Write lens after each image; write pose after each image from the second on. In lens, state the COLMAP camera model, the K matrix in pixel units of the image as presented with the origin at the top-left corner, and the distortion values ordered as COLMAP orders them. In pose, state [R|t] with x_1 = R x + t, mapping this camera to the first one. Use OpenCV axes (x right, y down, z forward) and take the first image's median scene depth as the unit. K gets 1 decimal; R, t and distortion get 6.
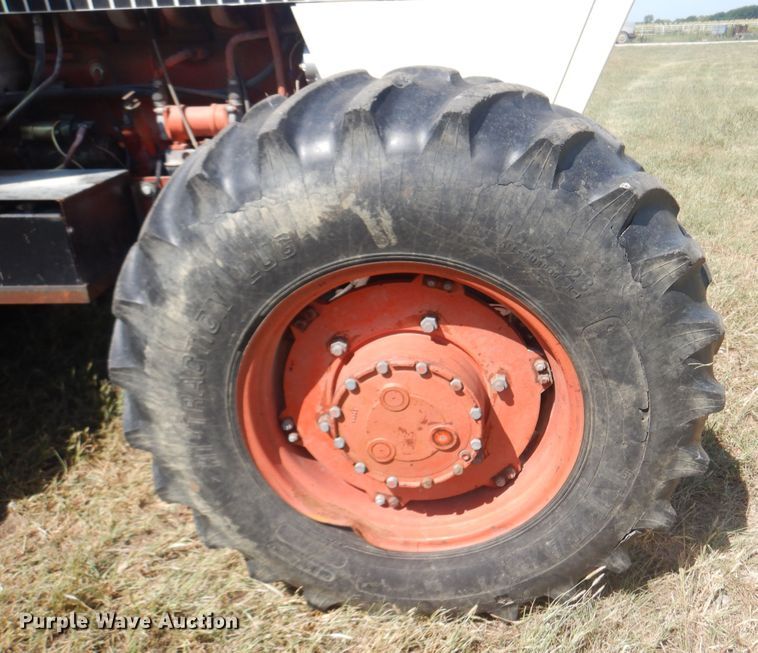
lens RADIAL K [[635.4, 0, 418.2], [0, 635.4, 324.9], [0, 0, 1]] dist [0.004619, 0.002719]
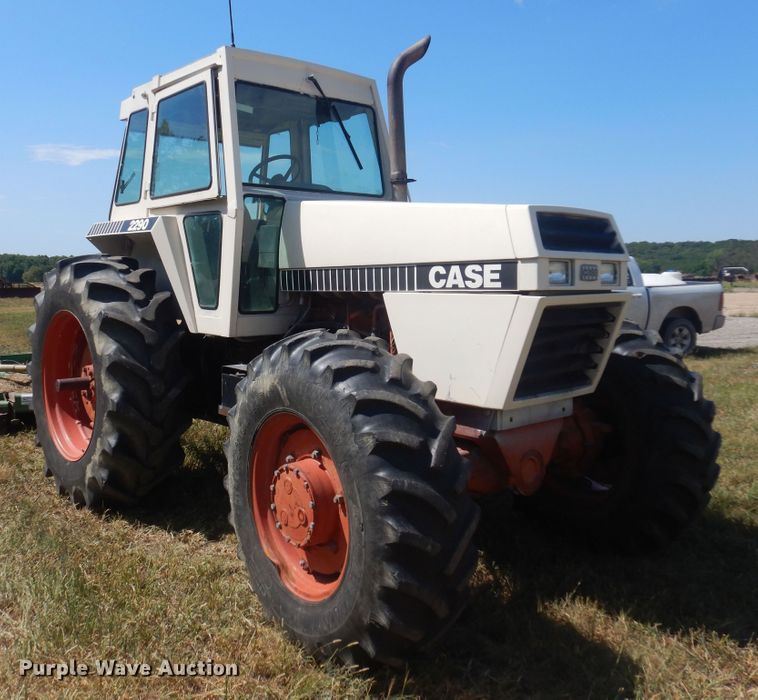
lens RADIAL K [[725.4, 0, 340.8], [0, 725.4, 328.4], [0, 0, 1]] dist [0.052015, 0.000578]
pose [[0.642580, 0.083779, -0.761624, 1.694737], [-0.341630, 0.921060, -0.186915, 0.030928], [0.685842, 0.380302, 0.620477, -0.445816]]
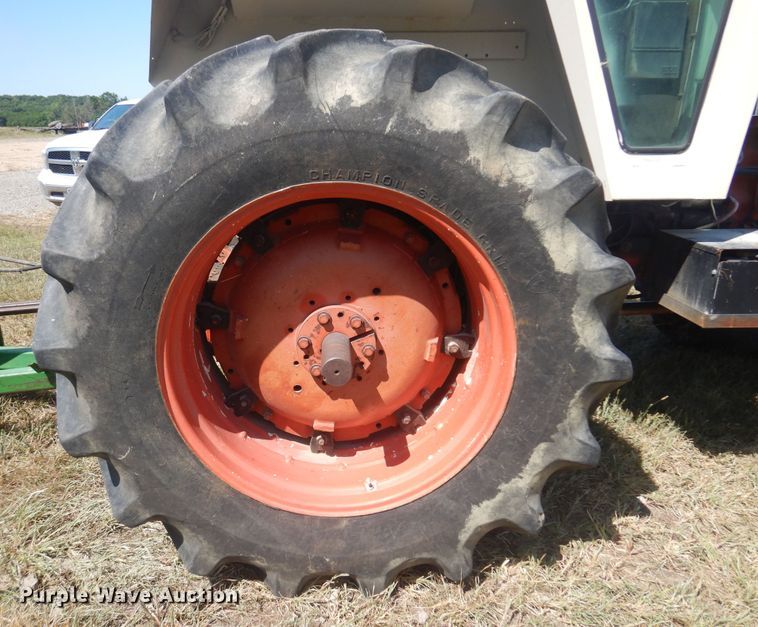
lens RADIAL K [[592.8, 0, 350.5], [0, 592.8, 315.1], [0, 0, 1]] dist [0.005646, 0.001738]
pose [[0.999782, 0.009654, 0.018517, -1.946629], [-0.007263, 0.992117, -0.125102, 0.131583], [-0.019578, 0.124940, 0.991971, -0.257658]]
